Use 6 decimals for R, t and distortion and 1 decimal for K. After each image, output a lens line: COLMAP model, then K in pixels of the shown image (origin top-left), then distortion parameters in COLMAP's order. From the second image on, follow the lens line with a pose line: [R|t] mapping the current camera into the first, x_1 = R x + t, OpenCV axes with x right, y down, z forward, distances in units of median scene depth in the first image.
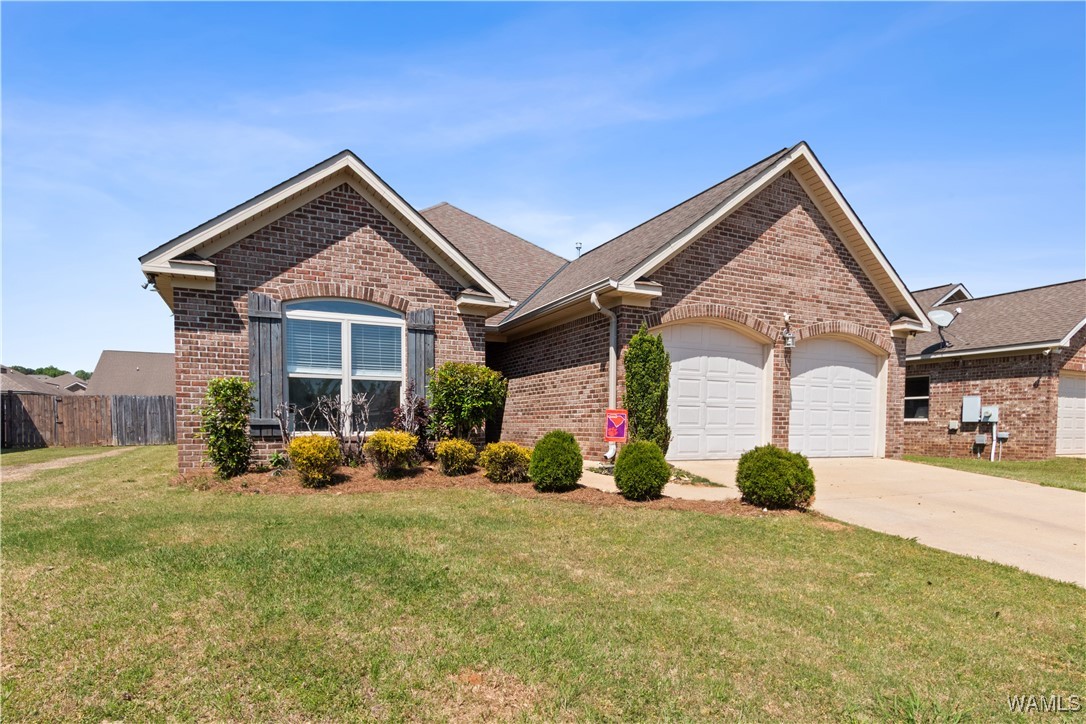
lens RADIAL K [[588.9, 0, 541.3], [0, 588.9, 454.6], [0, 0, 1]] dist [0.002523, 0.000263]
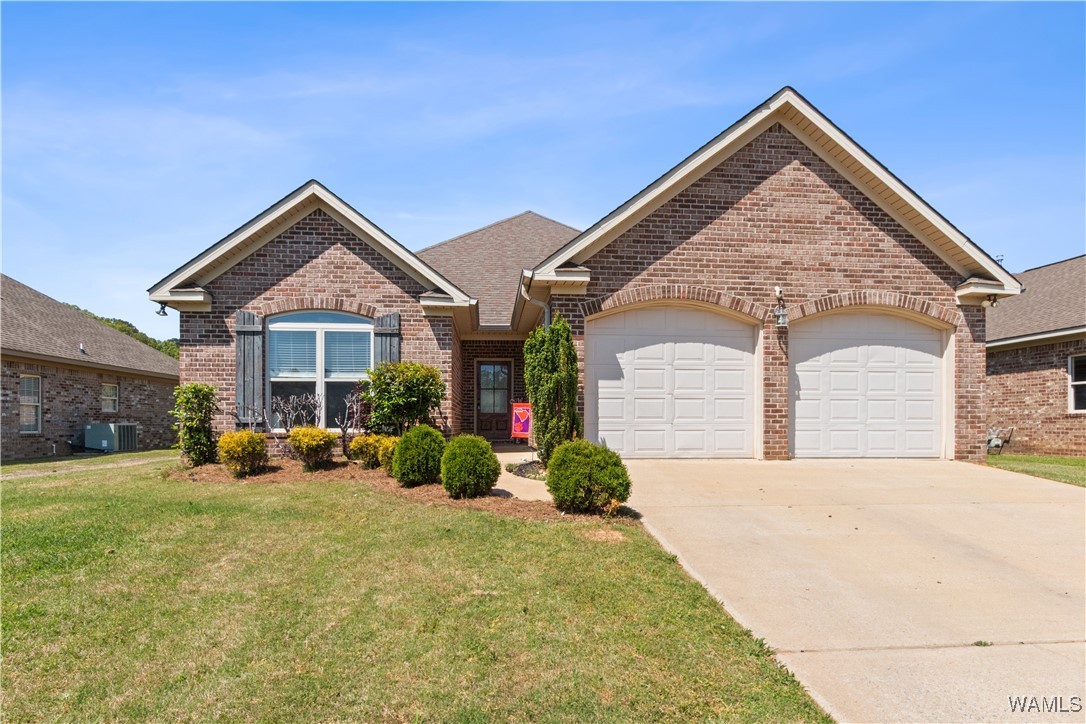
lens RADIAL K [[577.2, 0, 543.9], [0, 577.2, 427.4], [0, 0, 1]] dist [0.003813, 0.000598]
pose [[0.938736, -0.006029, -0.344583, 0.418699], [-0.009848, 0.998969, -0.044307, 0.002667], [0.344495, 0.044986, 0.937710, 0.119938]]
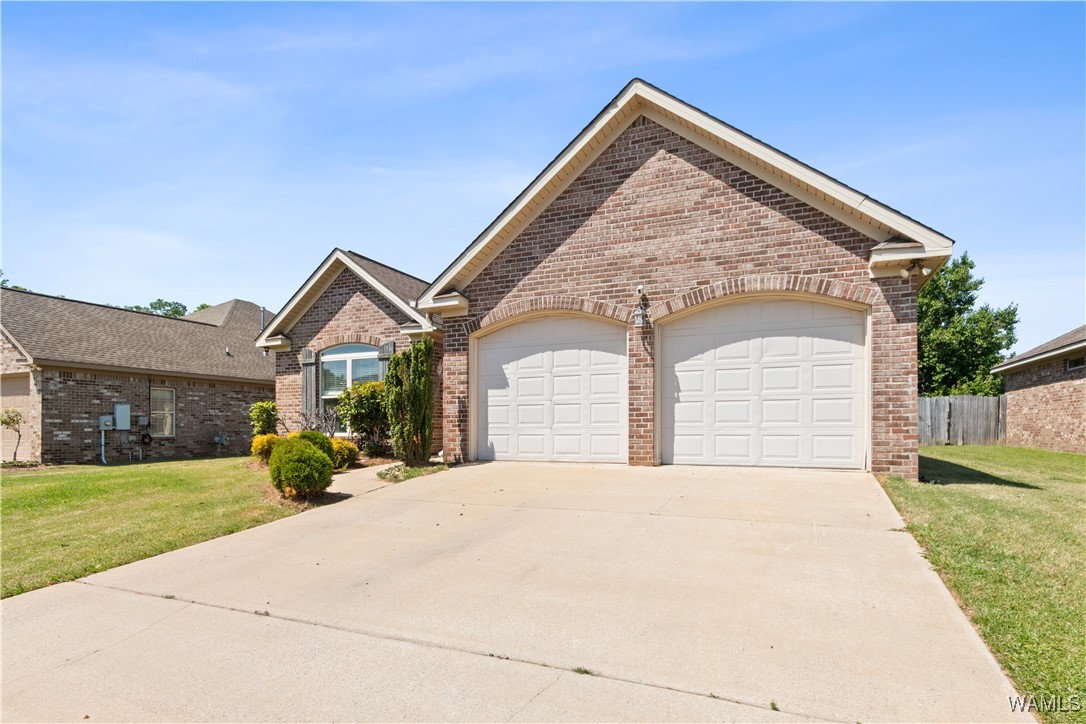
lens RADIAL K [[563.1, 0, 545.8], [0, 563.1, 432.0], [0, 0, 1]] dist [-0.001360, -0.000047]
pose [[0.652288, -0.006796, -0.757941, 1.003856], [-0.029210, 0.998992, -0.034096, -0.007618], [0.757408, 0.044380, 0.651432, 0.434582]]
